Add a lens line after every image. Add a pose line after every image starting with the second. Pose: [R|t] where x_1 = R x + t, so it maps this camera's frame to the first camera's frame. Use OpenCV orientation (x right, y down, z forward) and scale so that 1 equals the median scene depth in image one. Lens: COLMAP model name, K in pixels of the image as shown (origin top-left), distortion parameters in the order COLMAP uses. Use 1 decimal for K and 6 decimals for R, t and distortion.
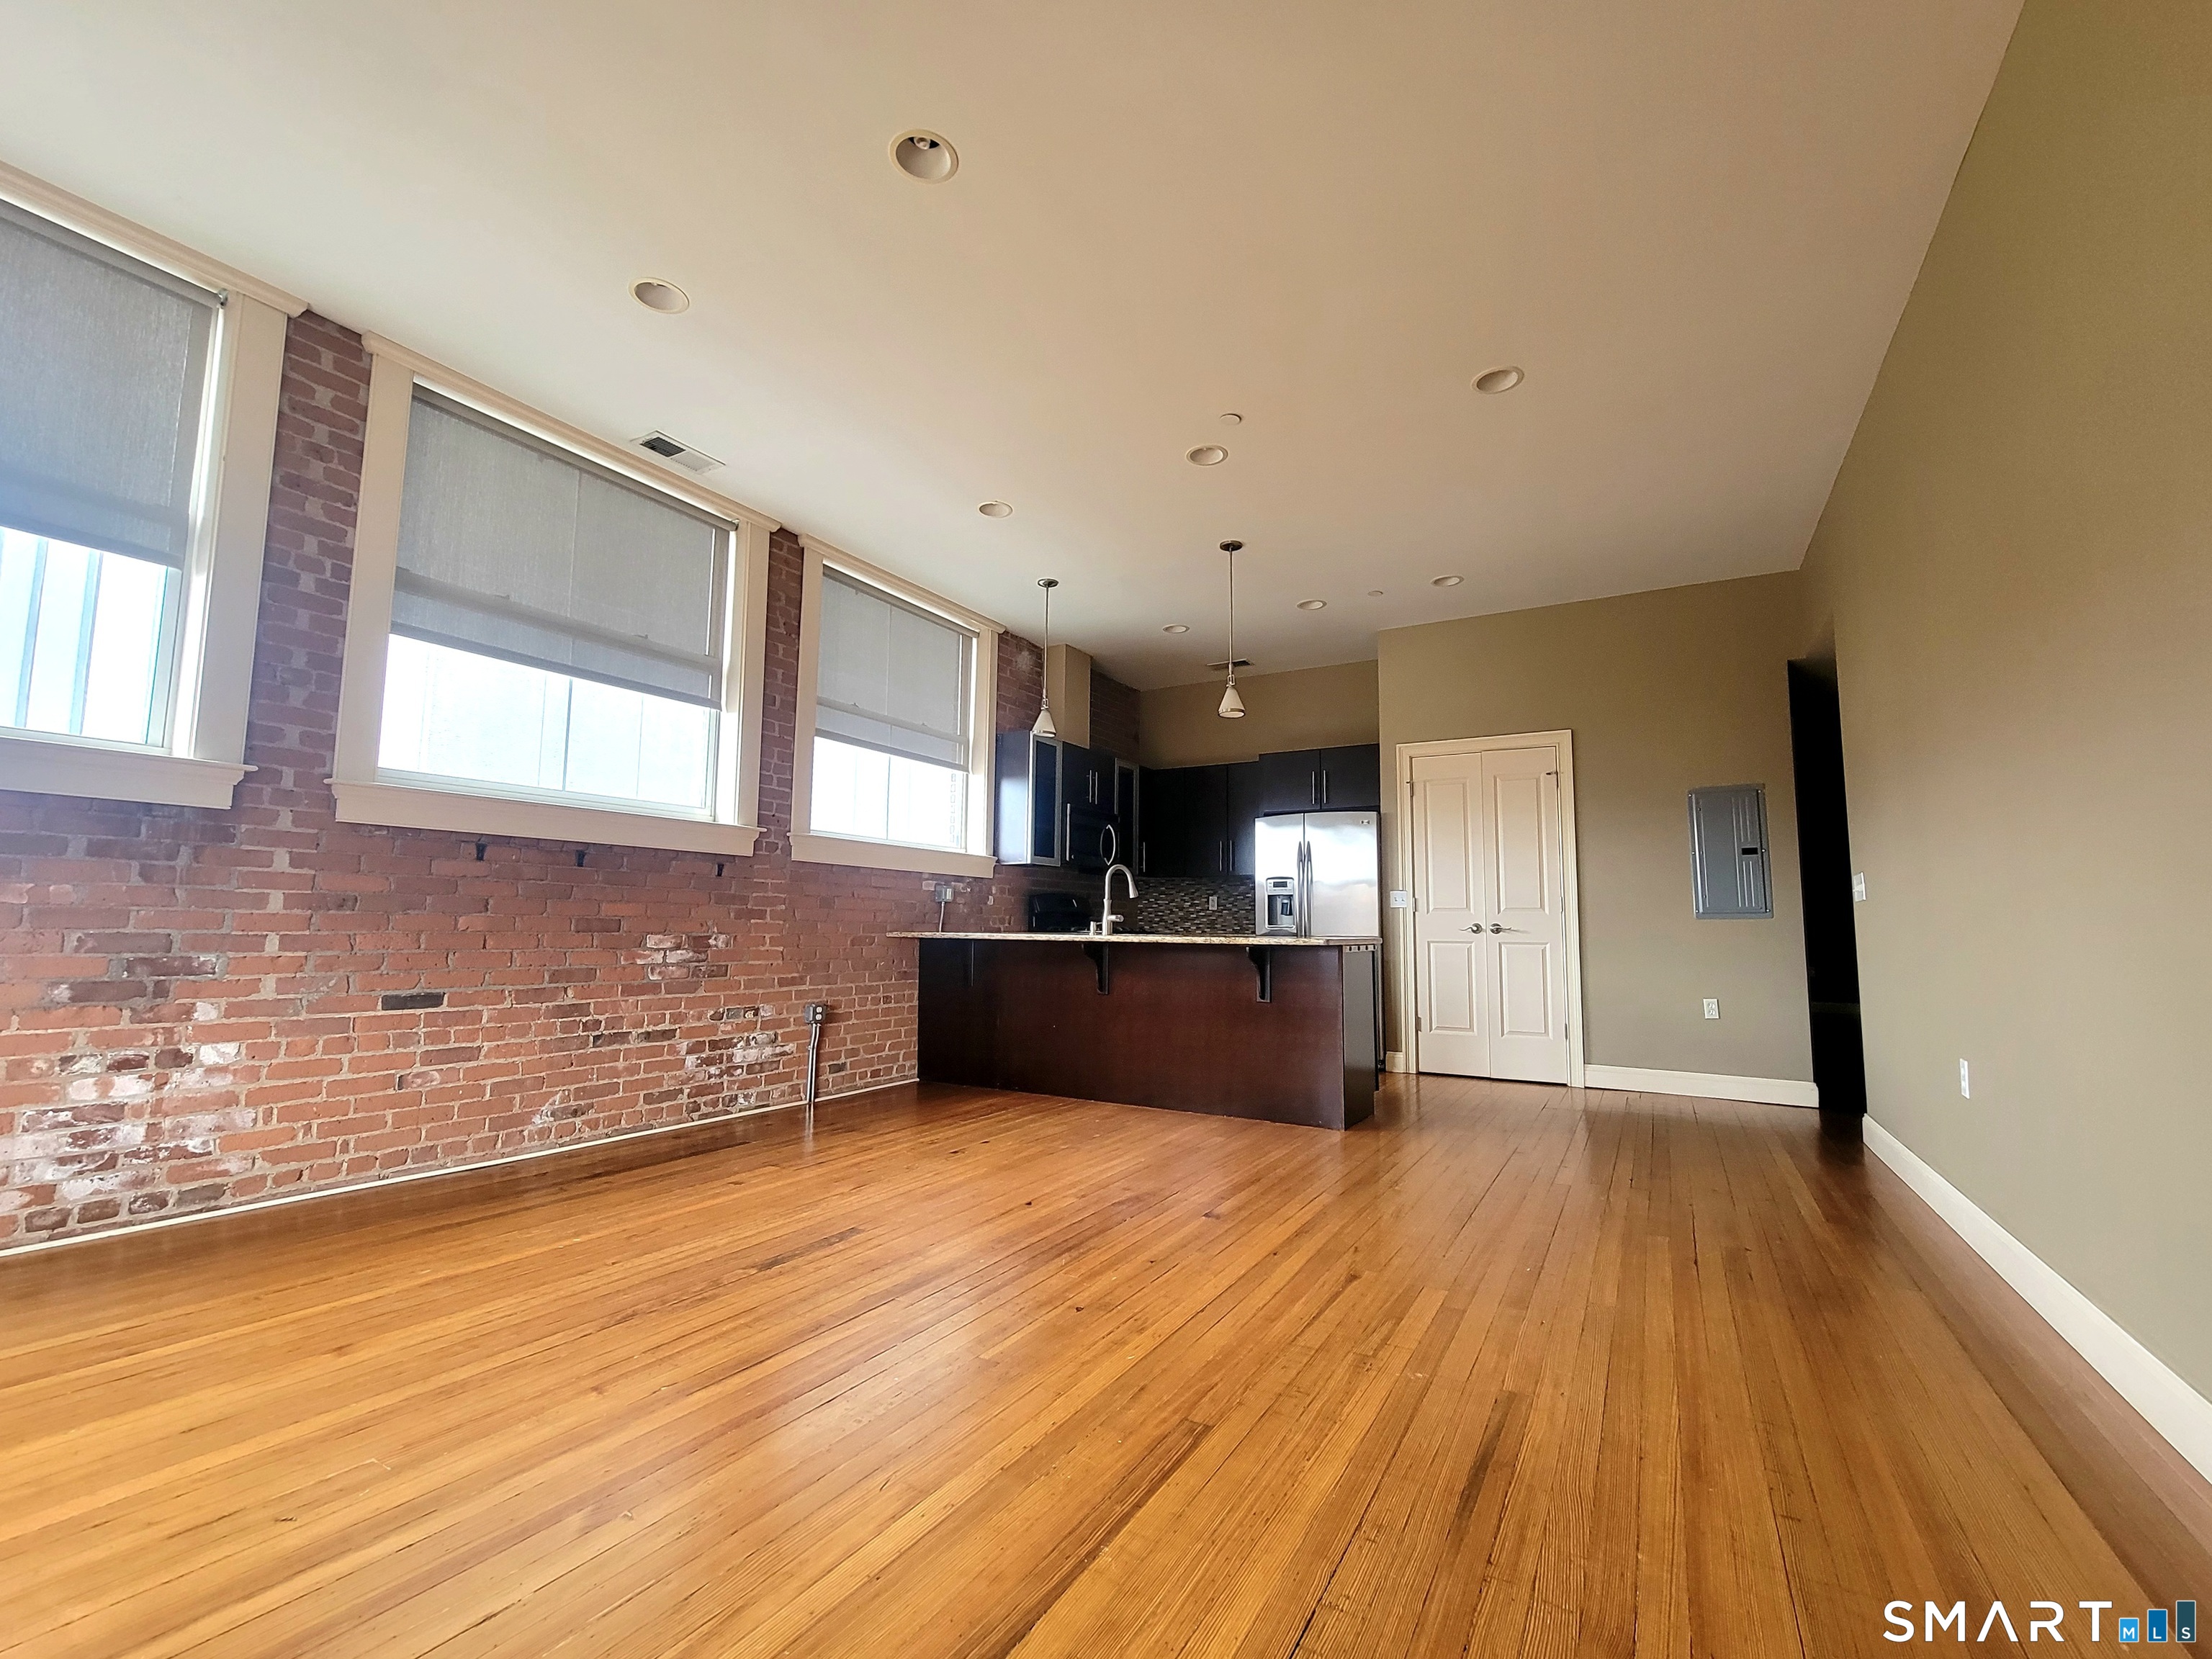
lens RADIAL K [[933.6, 0, 1128.9], [0, 933.6, 832.4], [0, 0, 1]] dist [-0.001093, -0.000097]
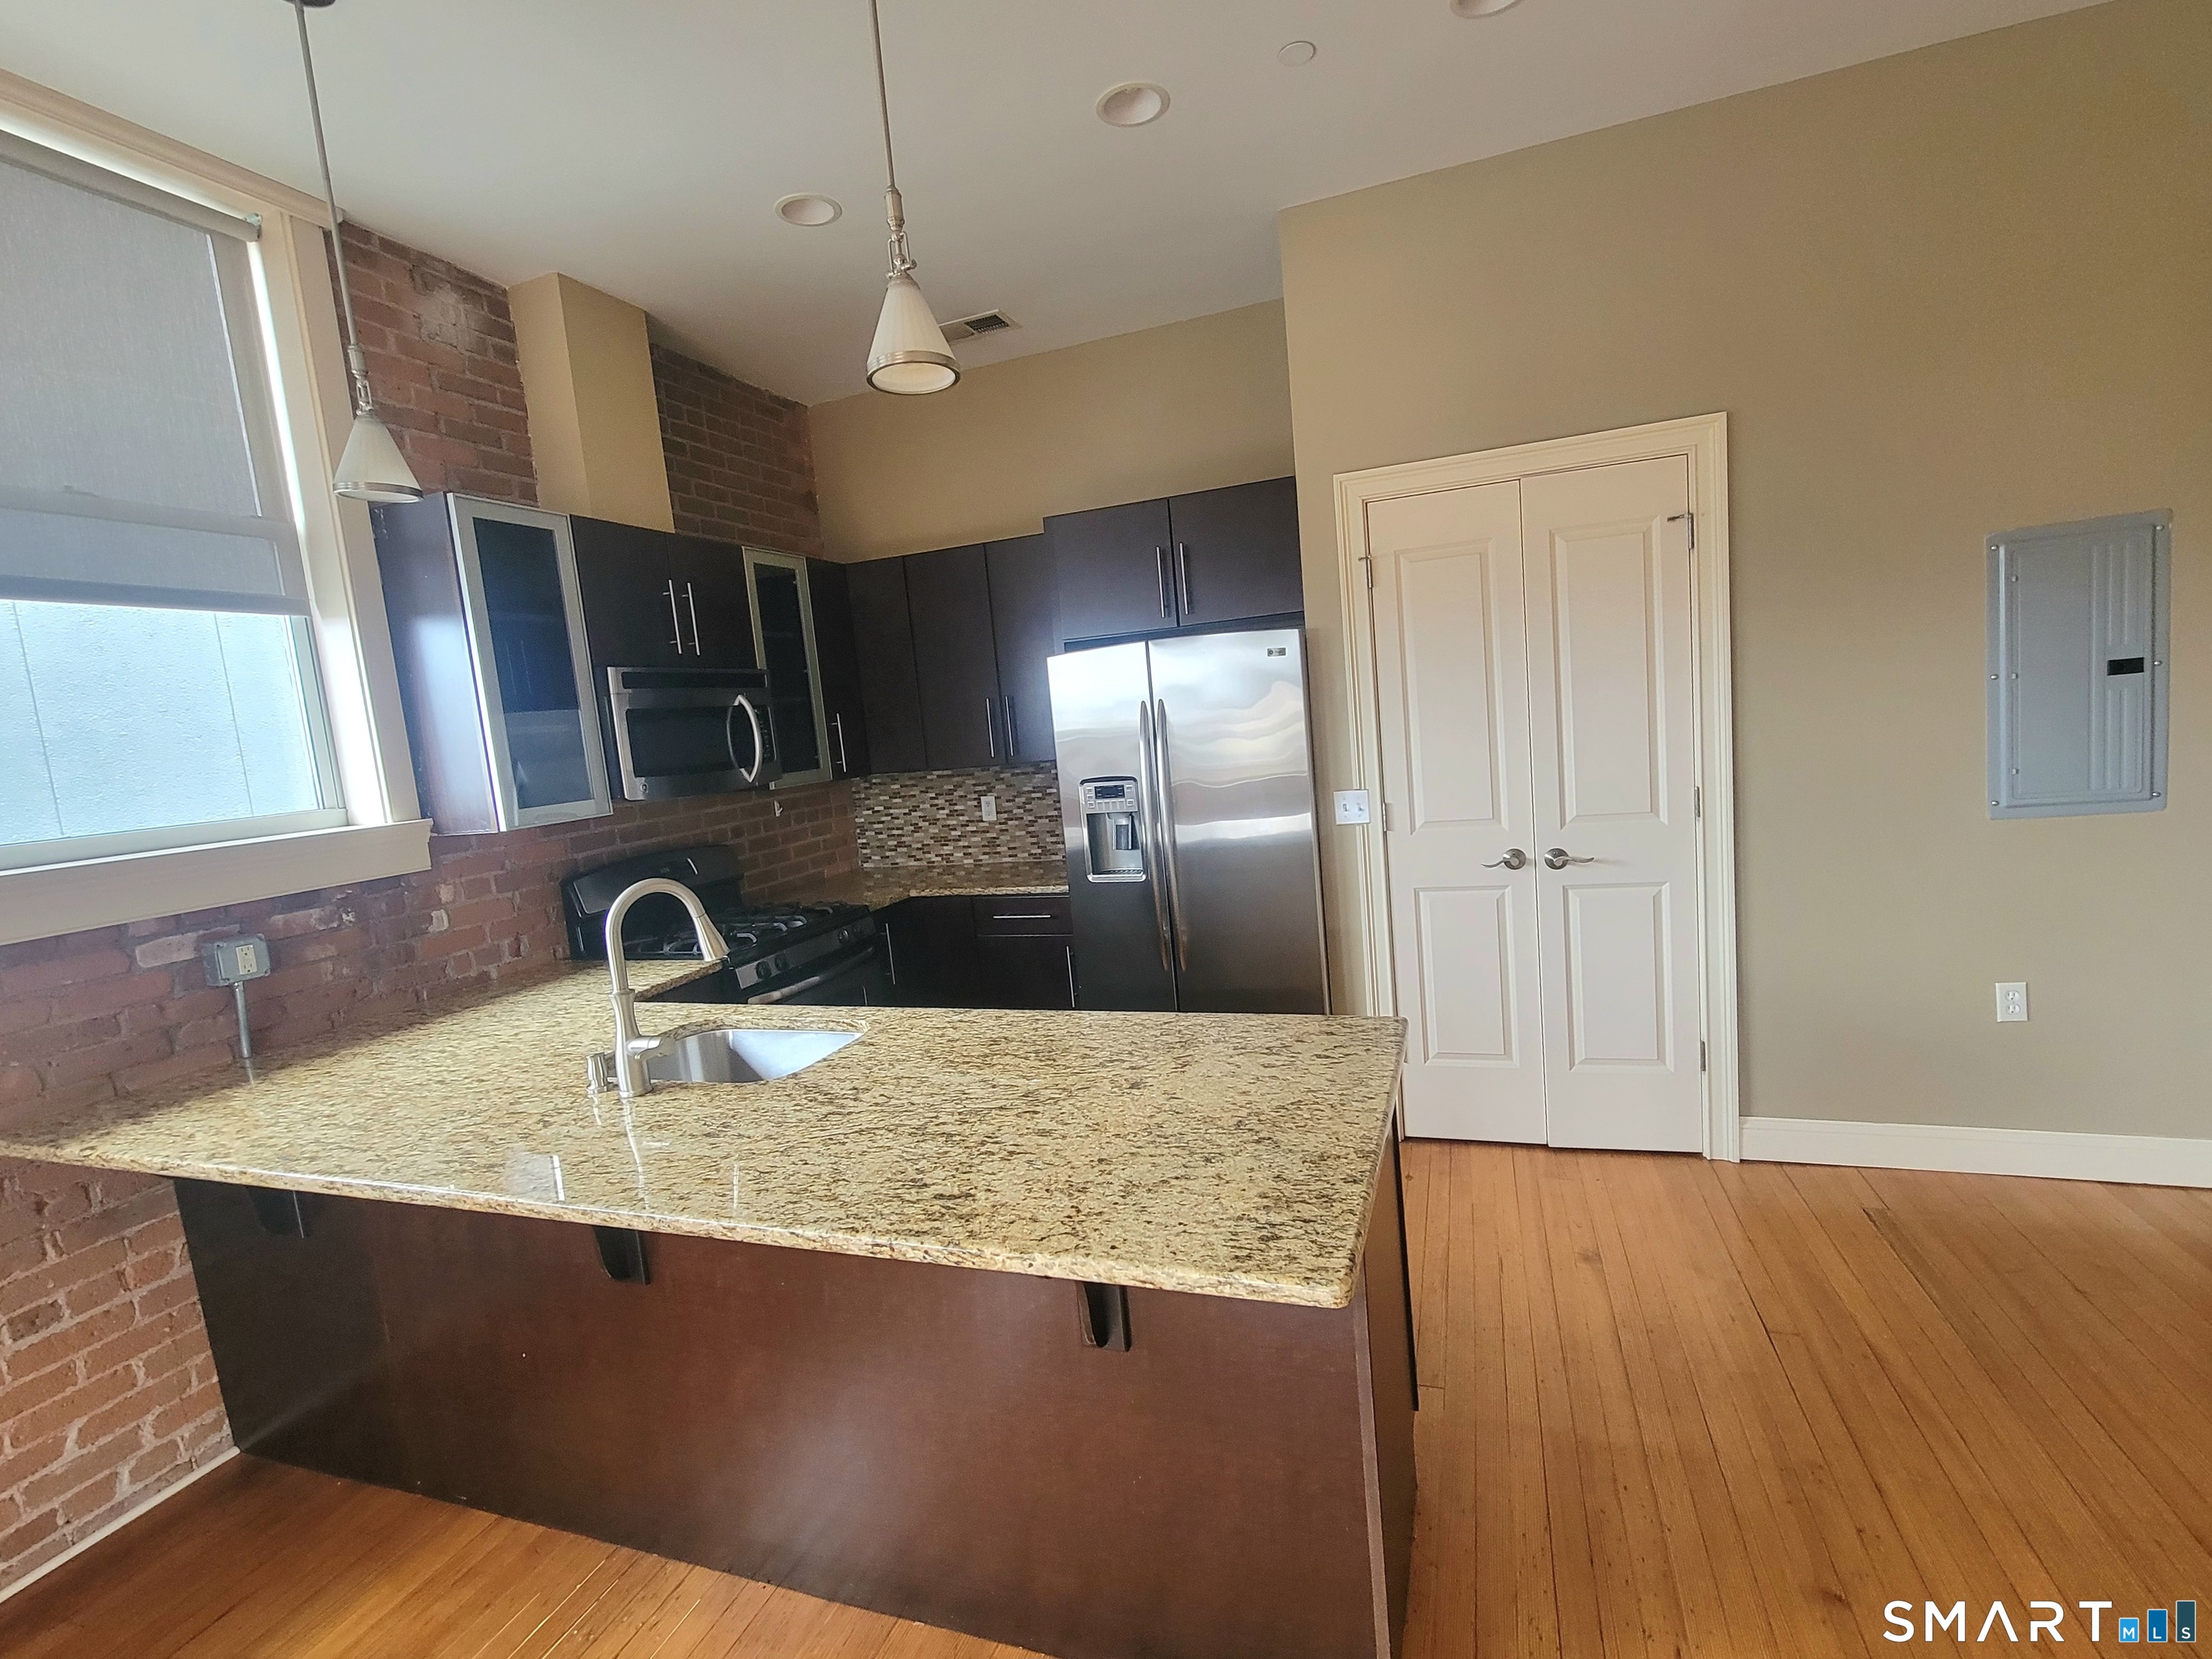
lens RADIAL K [[1004.6, 0, 1120.3], [0, 1004.6, 827.6], [0, 0, 1]] dist [-0.000422, 0.000103]
pose [[0.979283, -0.117235, 0.165109, 0.104487], [0.080576, 0.973633, 0.213414, -0.050372], [-0.185775, -0.195688, 0.962909, 0.651198]]
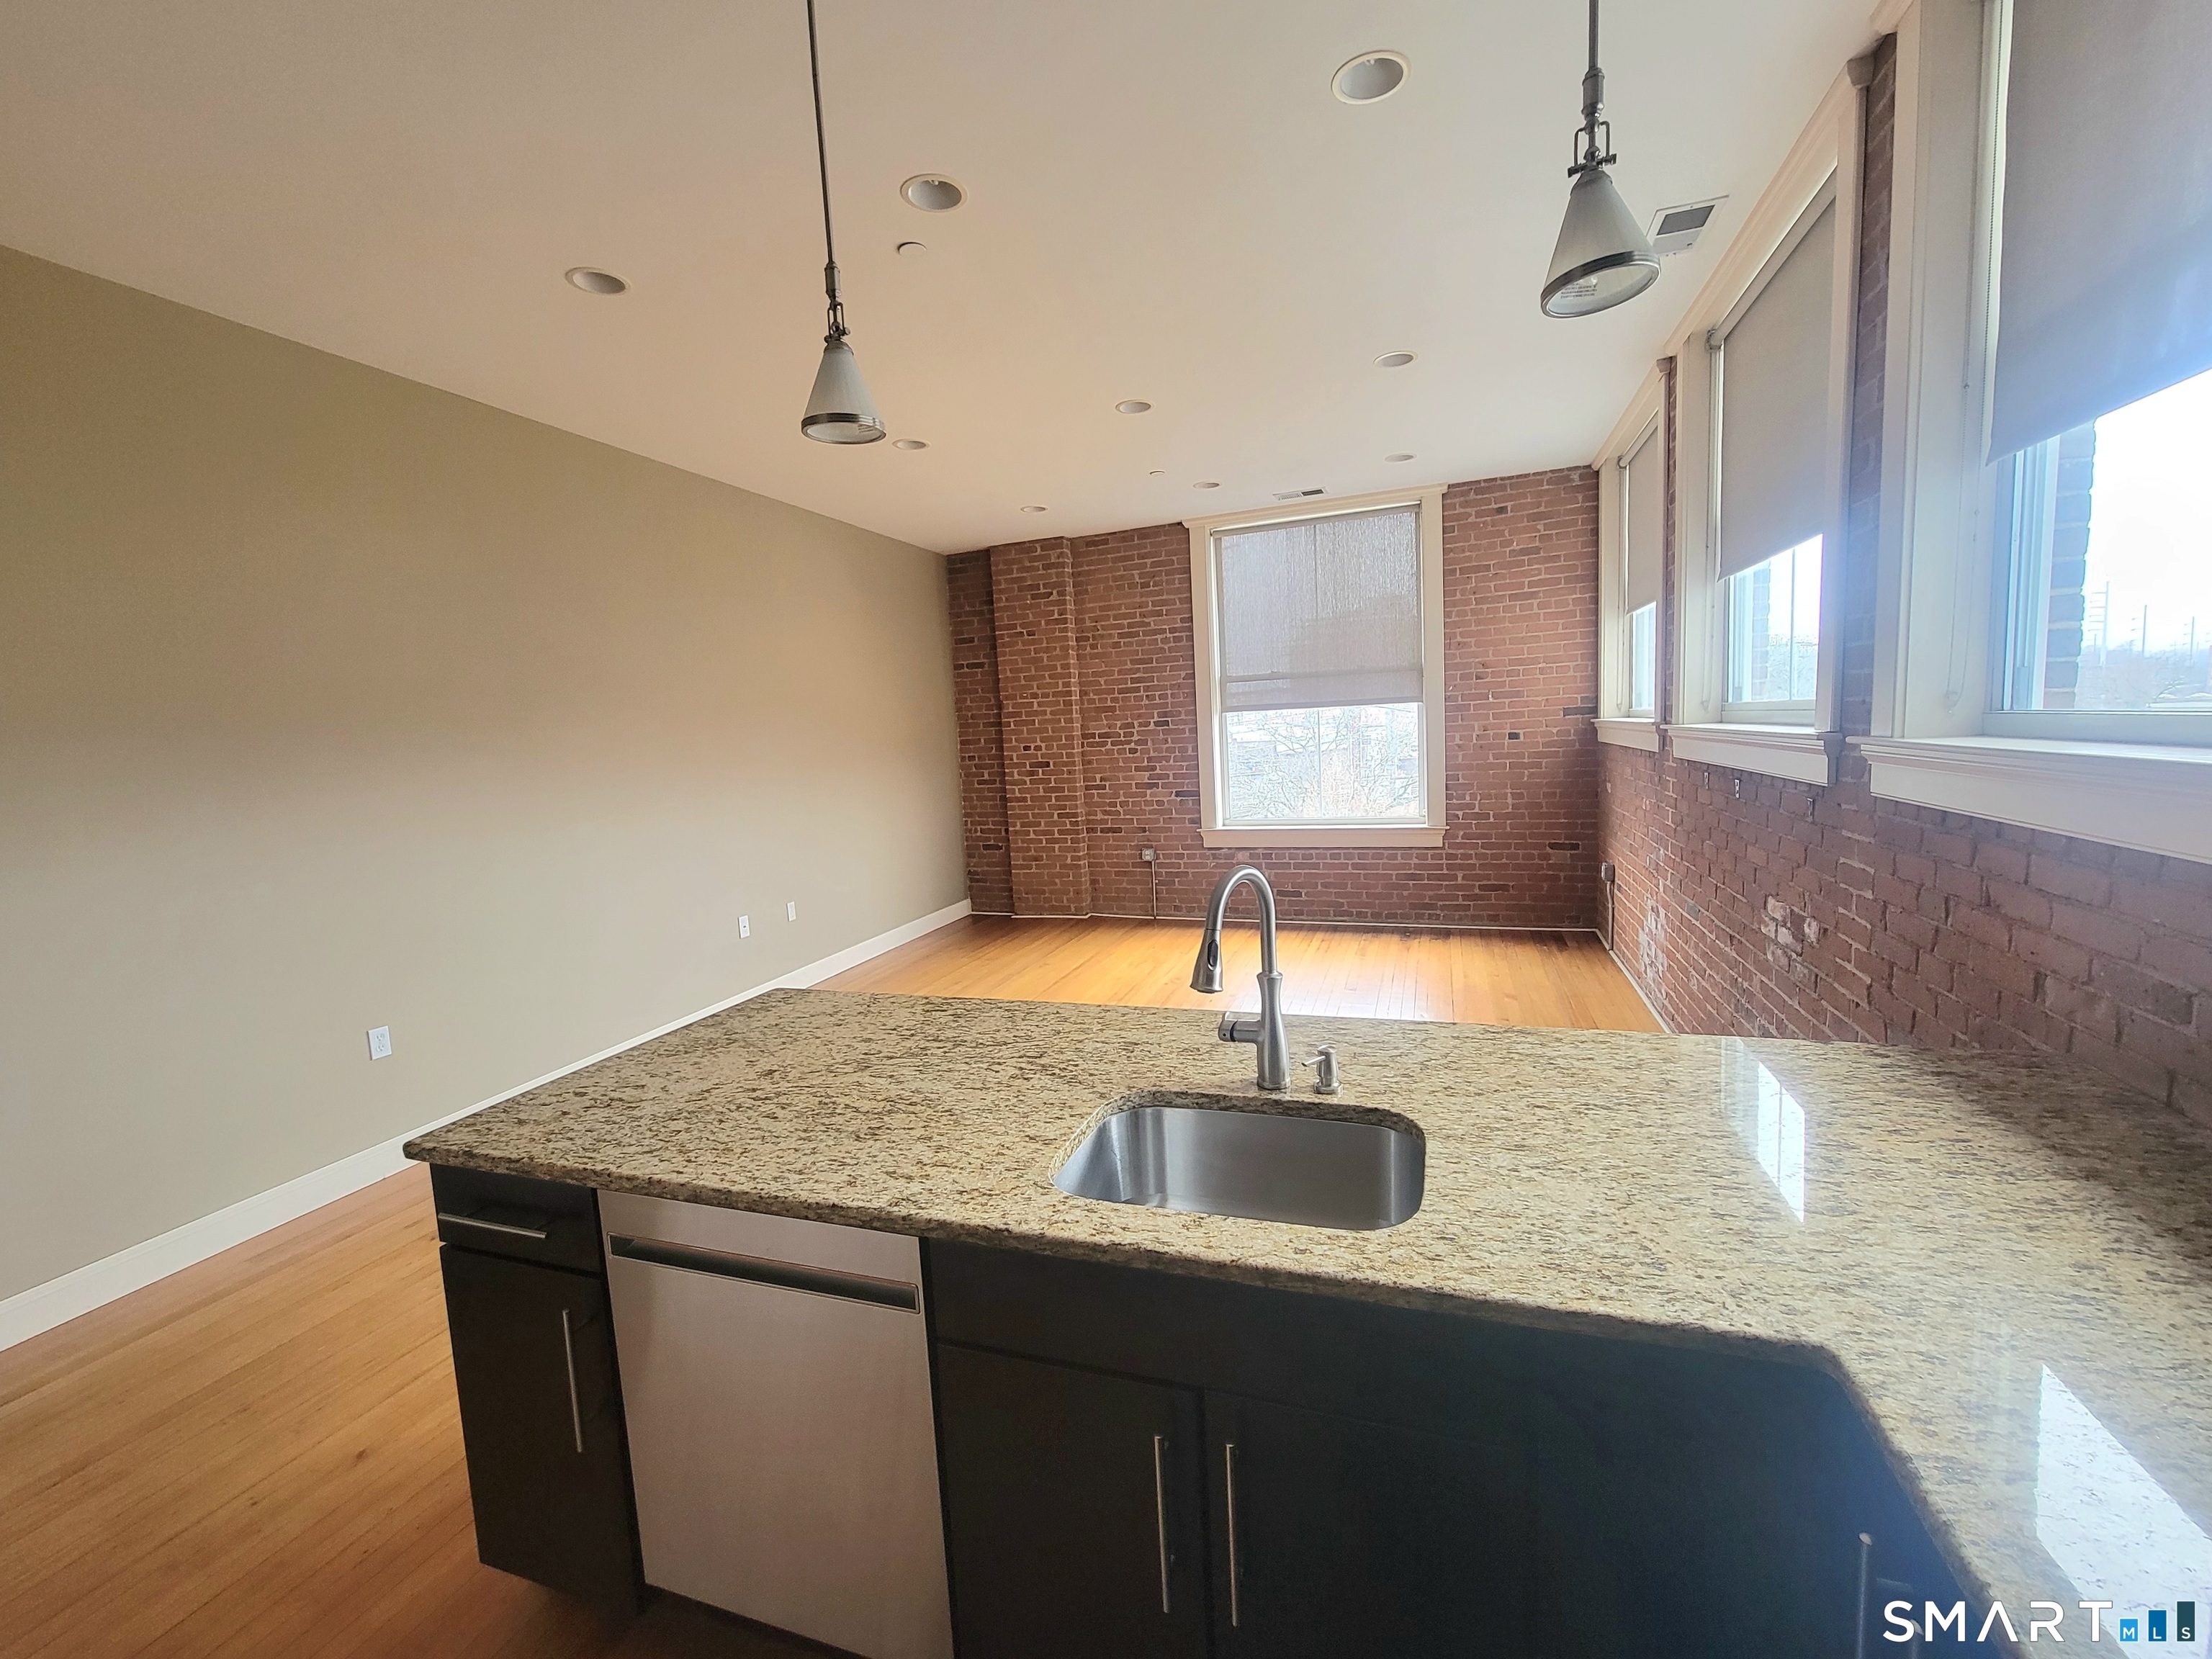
lens RADIAL K [[933.6, 0, 1128.9], [0, 933.6, 832.4], [0, 0, 1]] dist [-0.001093, -0.000097]
pose [[-0.980770, 0.062073, -0.185035, 0.080474], [0.060929, 0.998072, 0.011866, 0.019019], [0.185415, 0.000364, -0.982660, 1.337492]]
